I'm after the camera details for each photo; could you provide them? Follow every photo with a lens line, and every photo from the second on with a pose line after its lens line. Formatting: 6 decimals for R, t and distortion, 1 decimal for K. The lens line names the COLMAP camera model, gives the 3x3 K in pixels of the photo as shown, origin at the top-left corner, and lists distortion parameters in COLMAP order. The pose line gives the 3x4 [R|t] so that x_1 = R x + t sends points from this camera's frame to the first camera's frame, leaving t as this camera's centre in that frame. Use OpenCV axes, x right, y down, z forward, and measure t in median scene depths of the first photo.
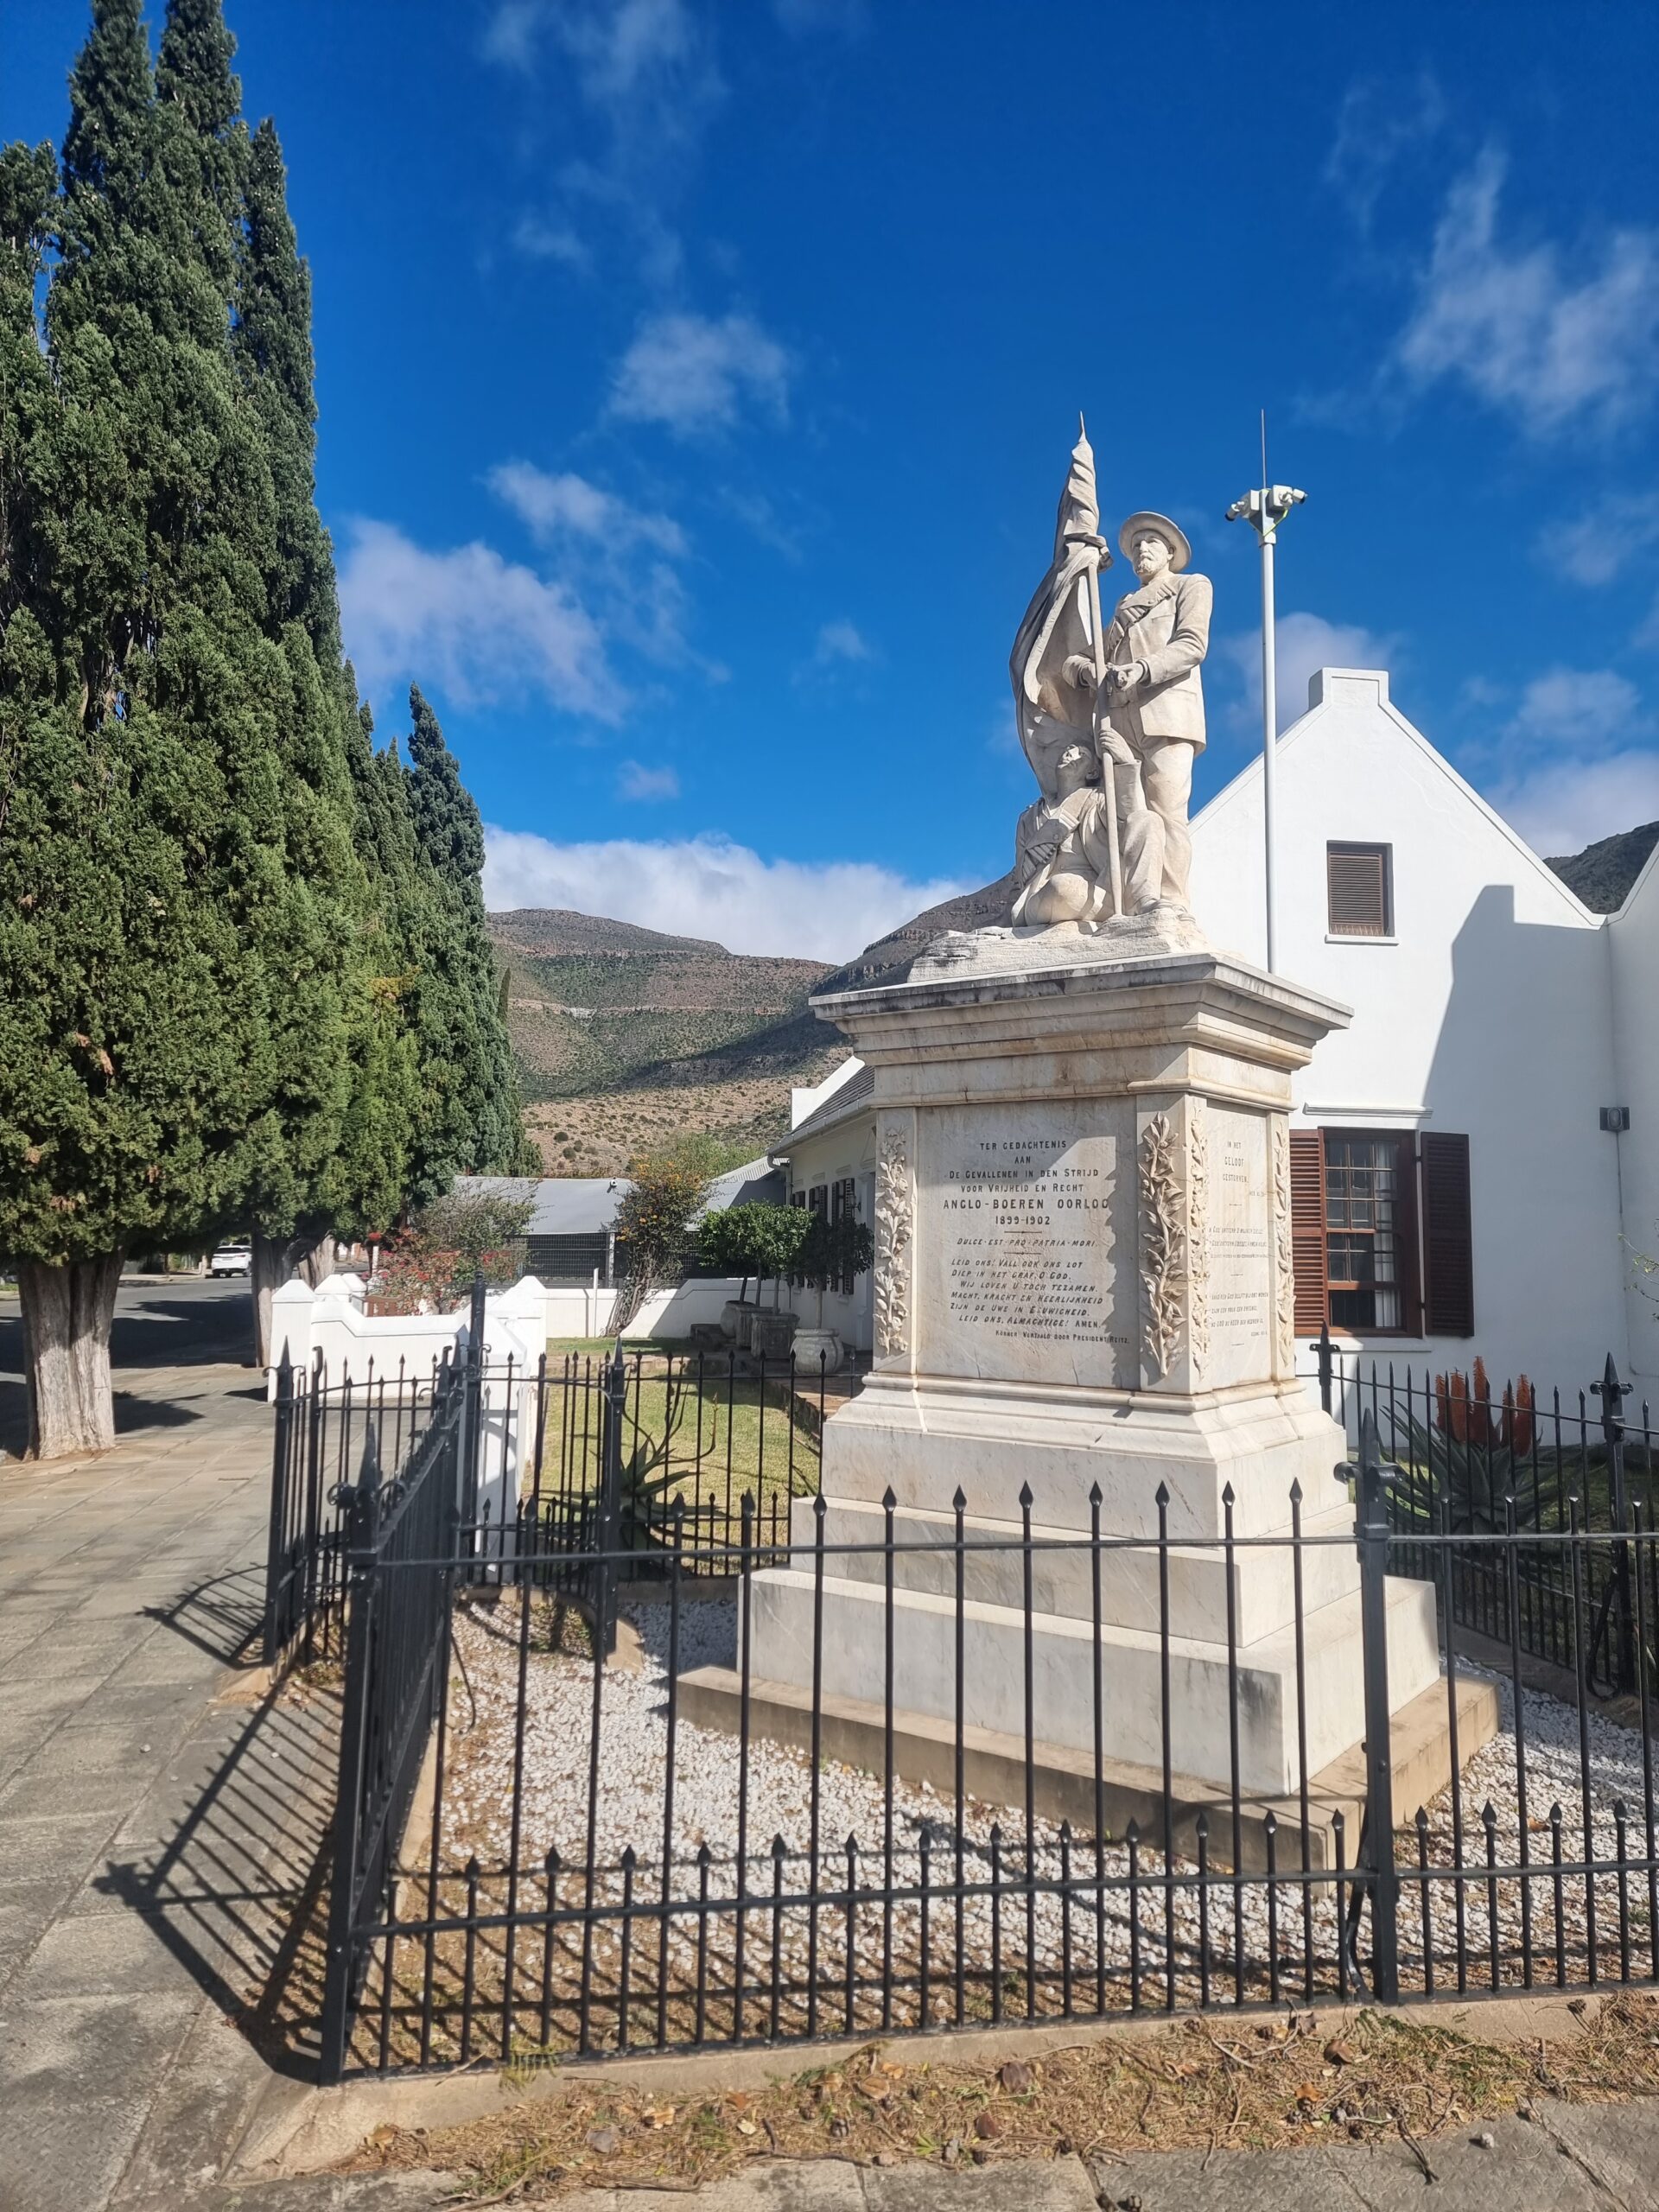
lens RADIAL K [[1647.4, 0, 829.5], [0, 1647.4, 1106.0], [0, 0, 1]] dist [0.114632, -0.112287]
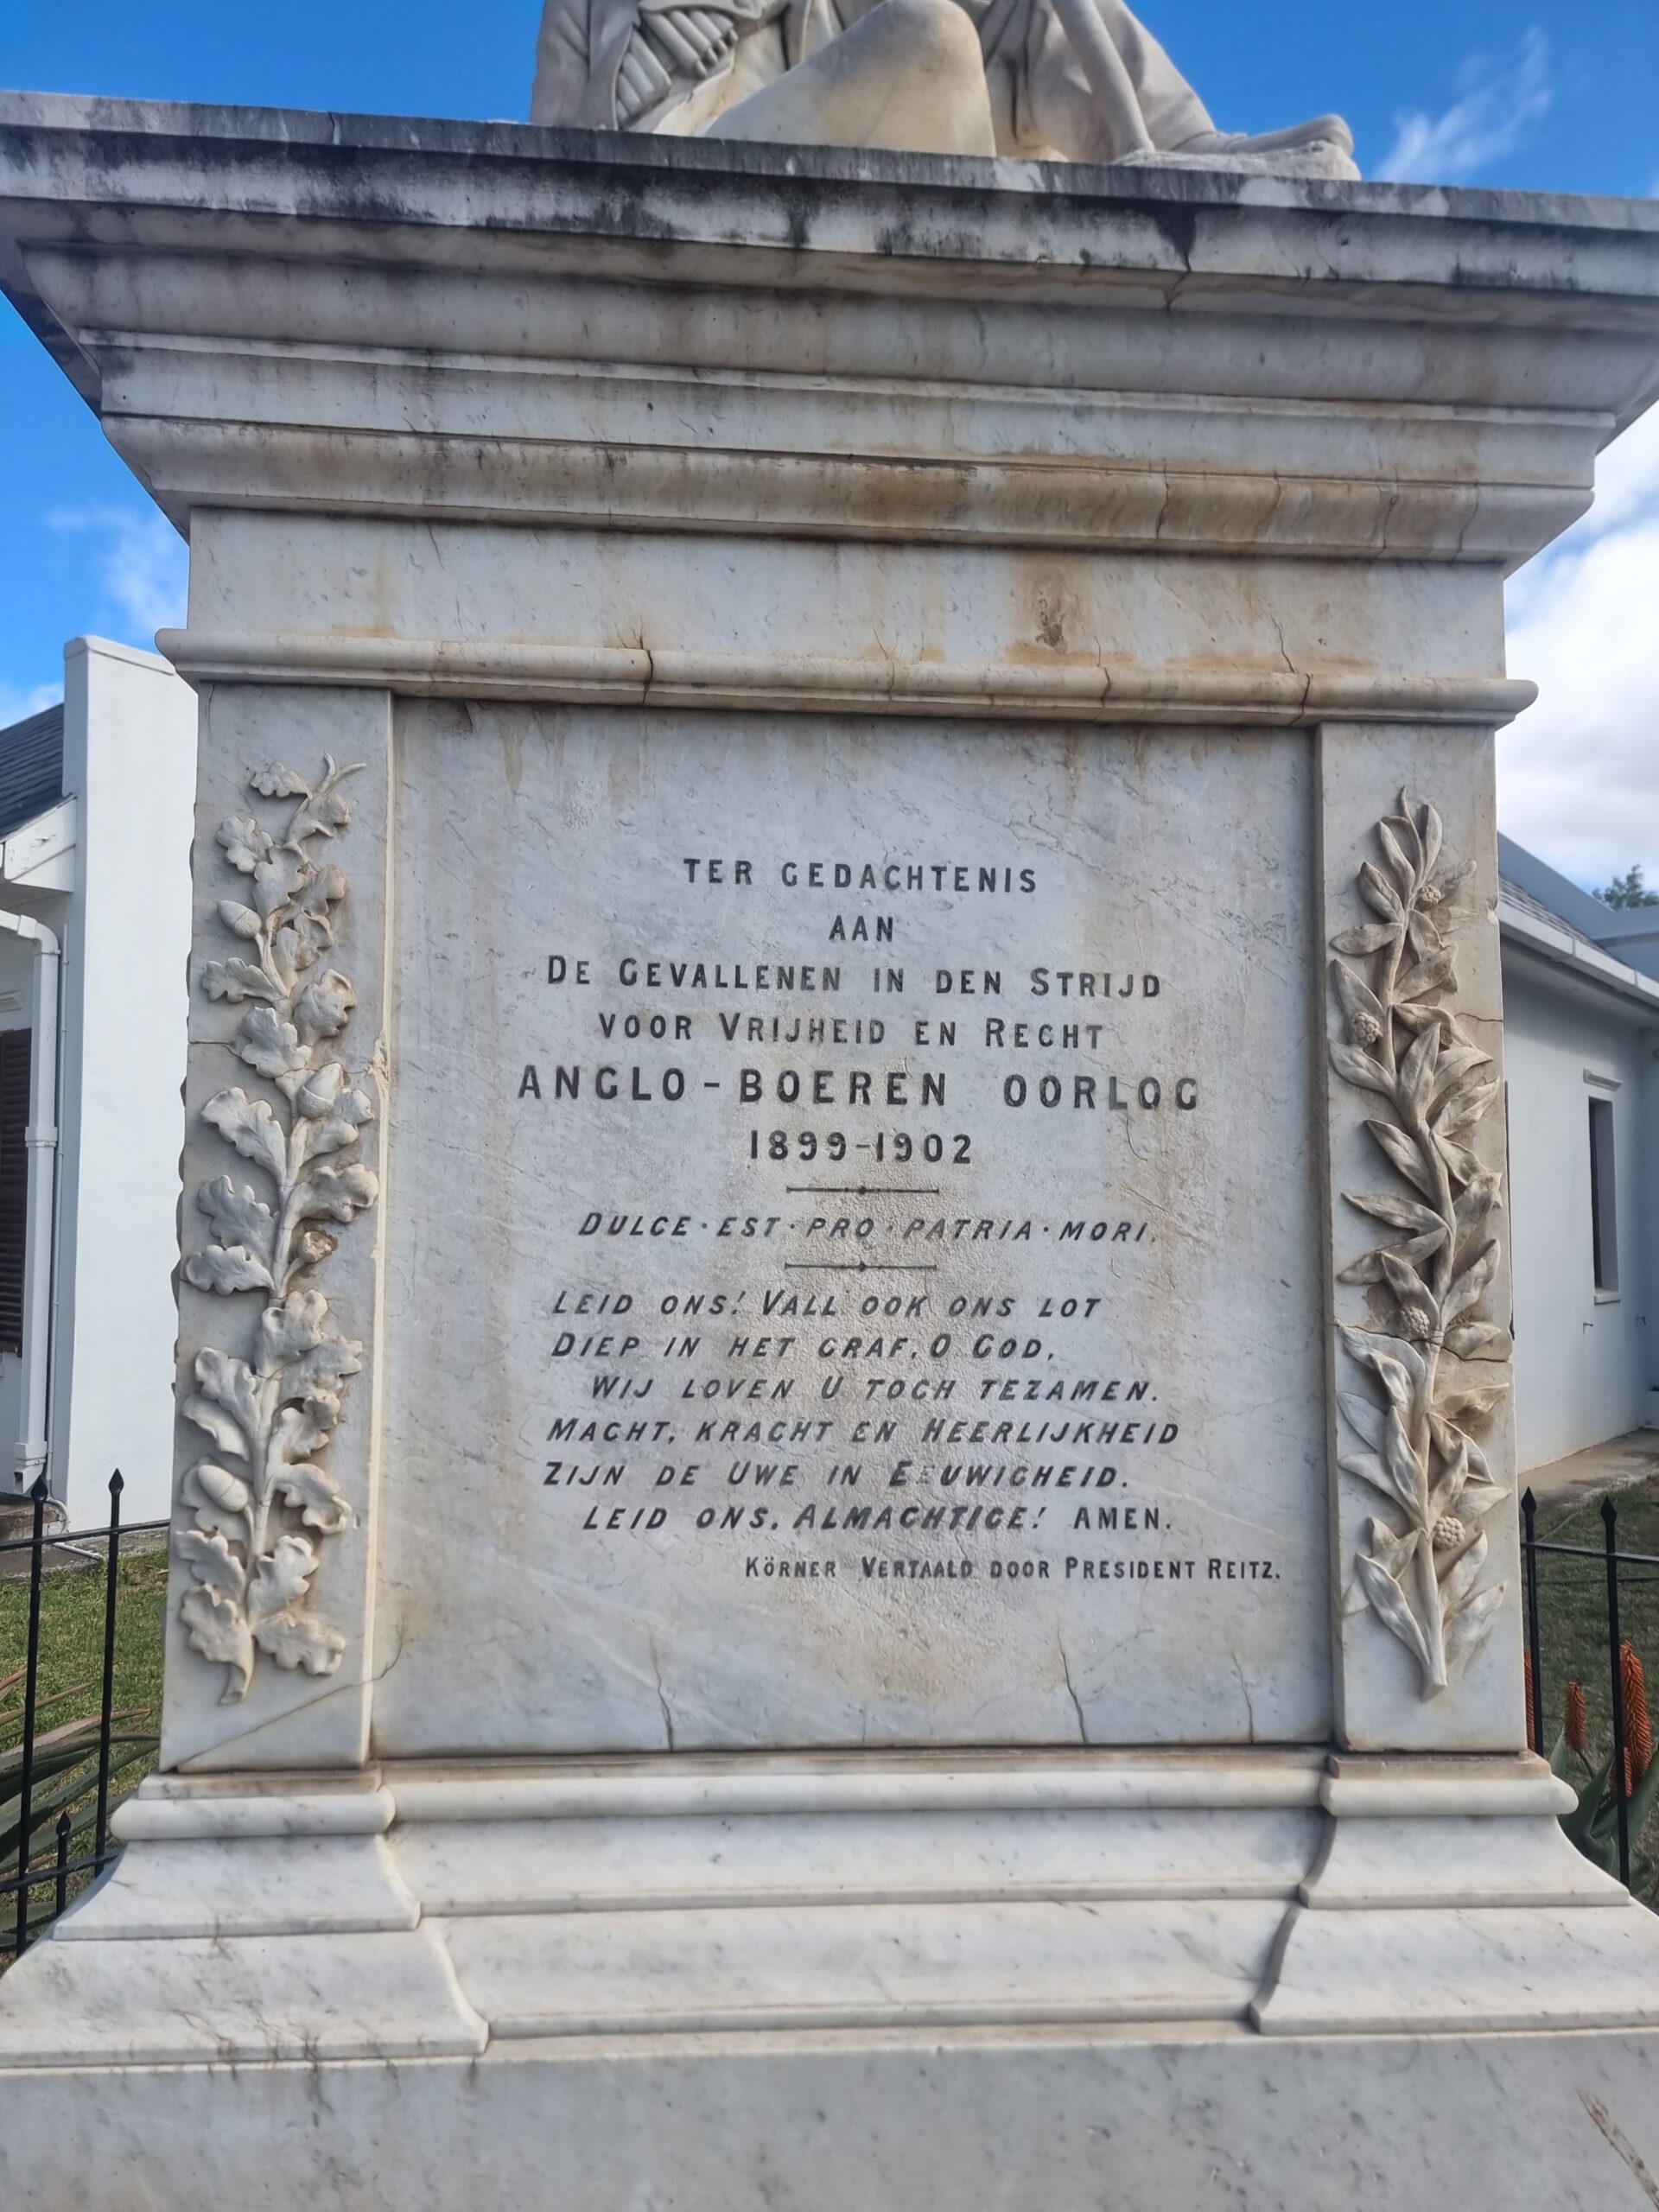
lens RADIAL K [[1555.8, 0, 848.1], [0, 1555.8, 1134.4], [0, 0, 1]] dist [0.093109, -0.088059]
pose [[0.752374, 0.029633, 0.658069, -0.049558], [-0.059465, 0.997964, 0.023048, 0.055691], [-0.656047, -0.056473, 0.752605, 0.733000]]
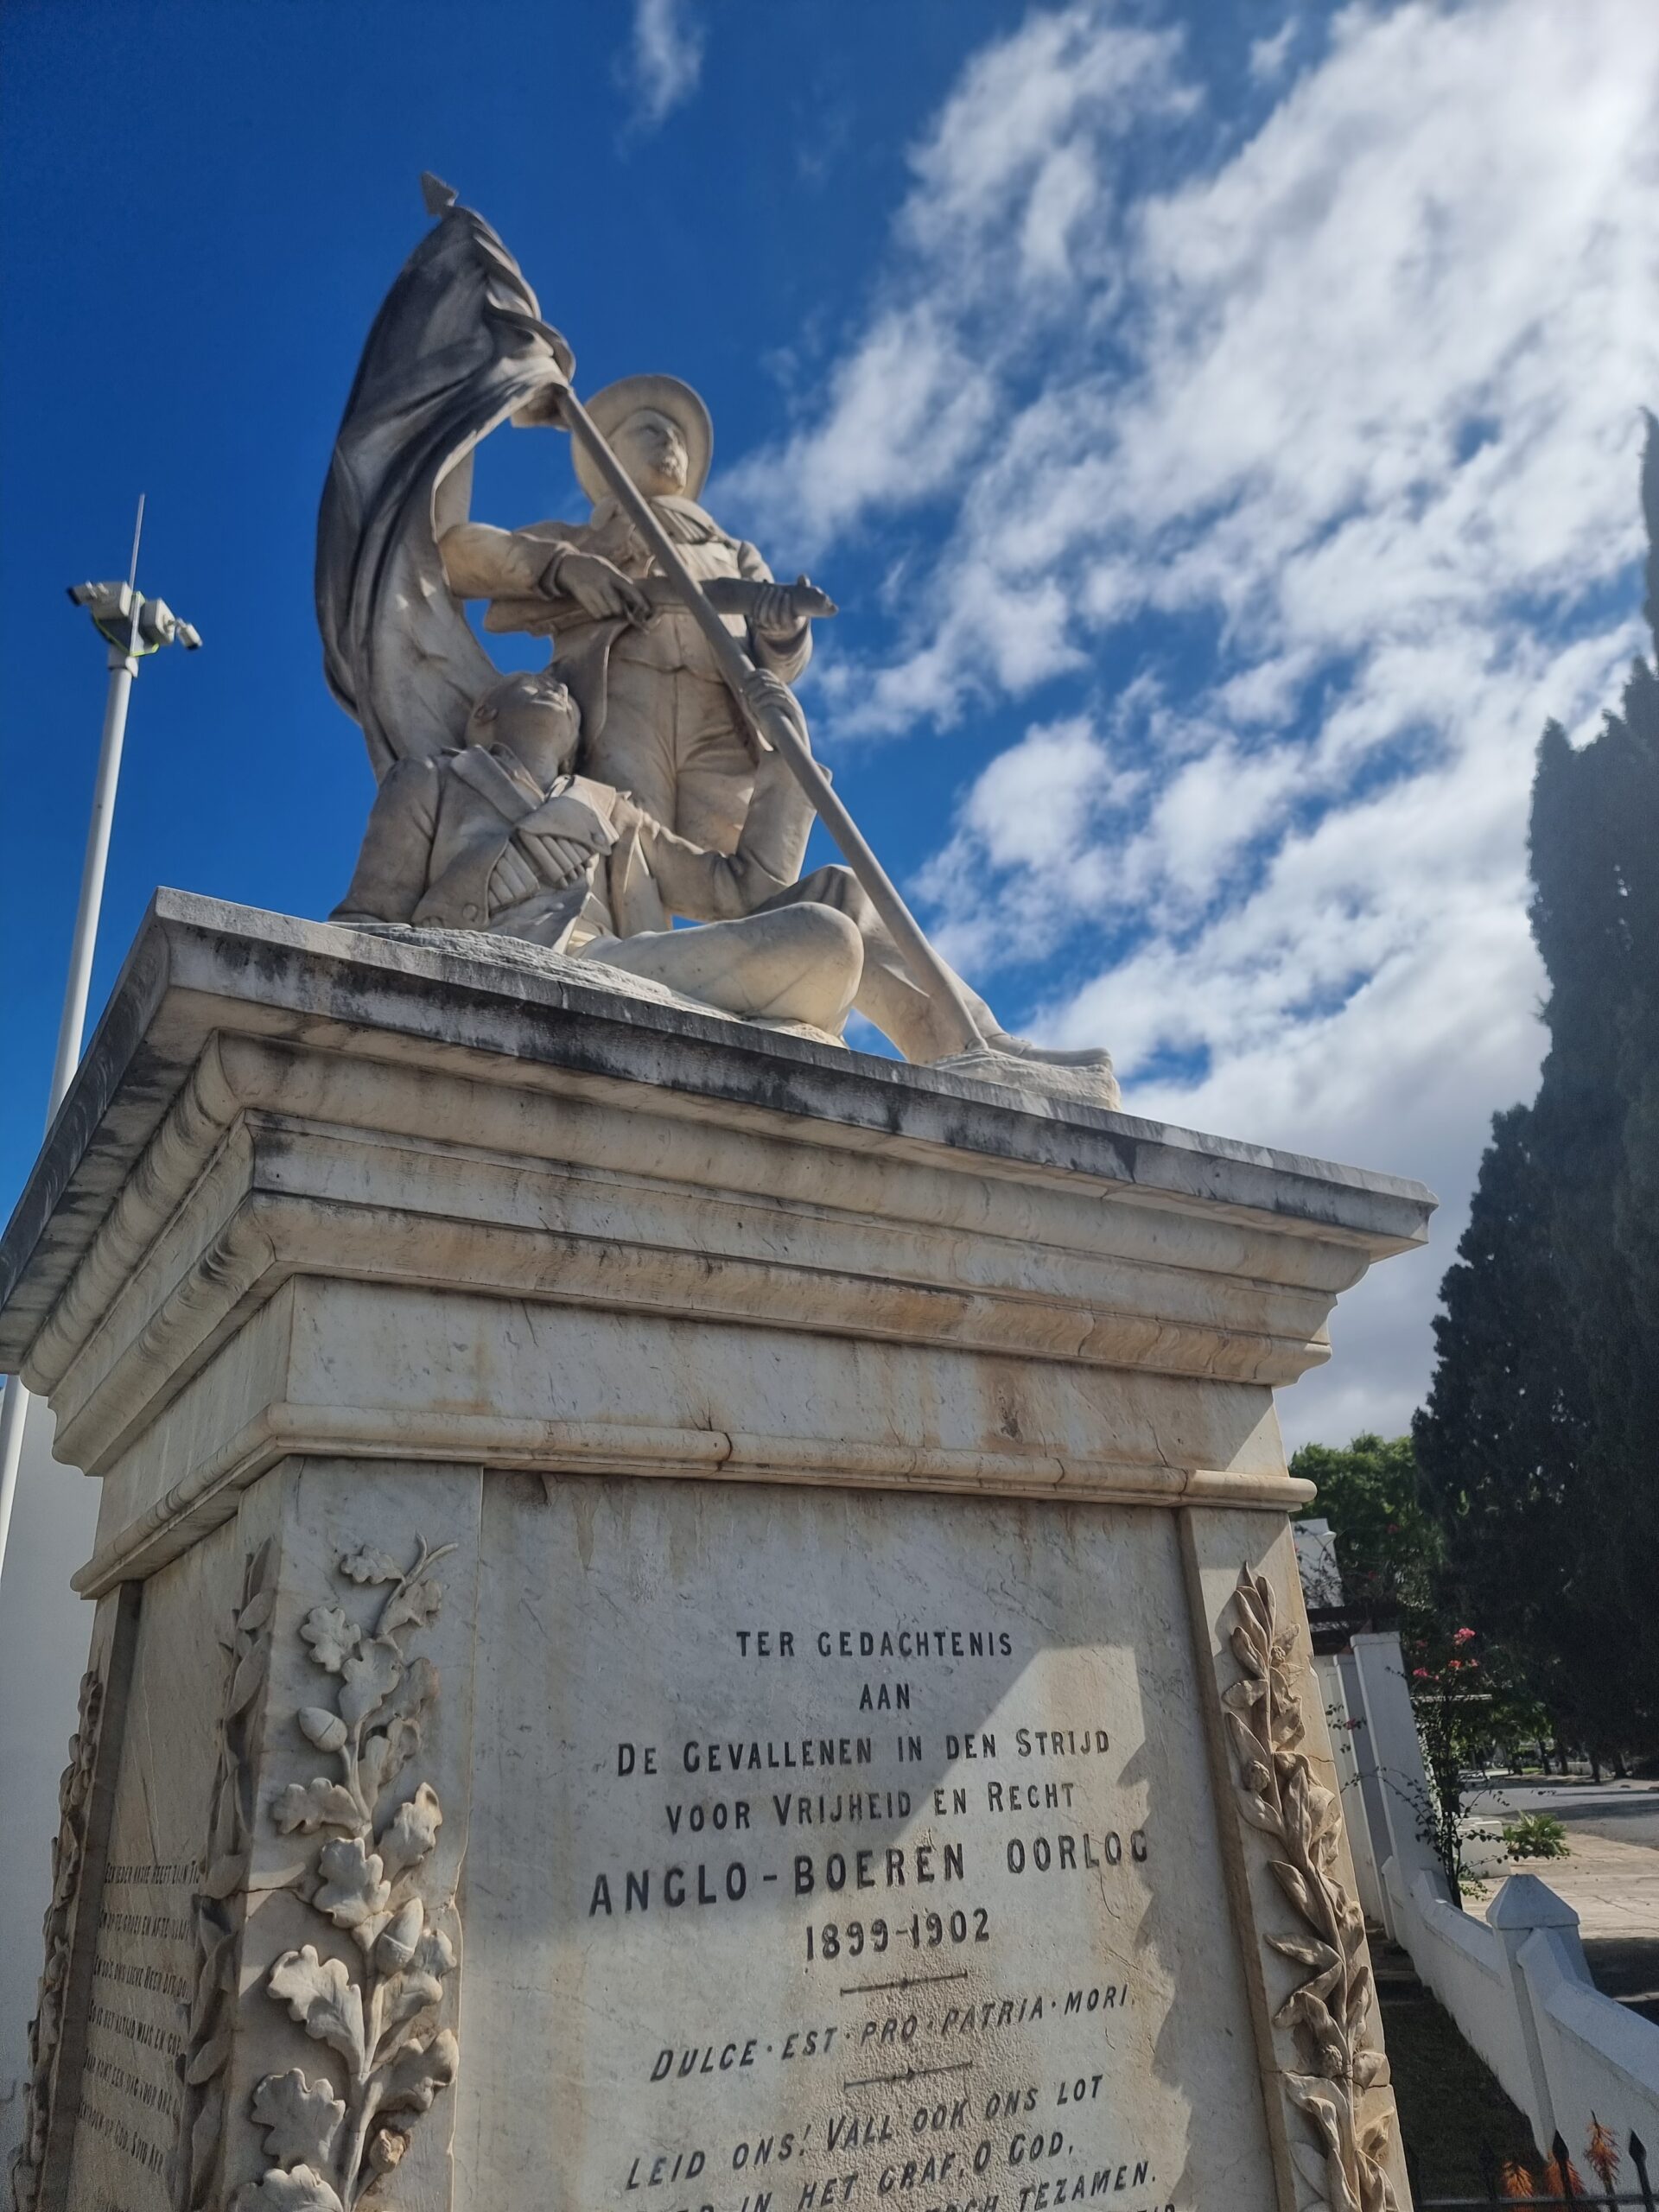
lens RADIAL K [[1555.1, 0, 877.0], [0, 1555.1, 1134.4], [0, 0, 1]] dist [0.070541, -0.041282]
pose [[0.344184, 0.334725, 0.877210, -0.144633], [-0.023338, 0.937054, -0.348403, 0.032988], [-0.938612, 0.099443, 0.330331, 0.820519]]
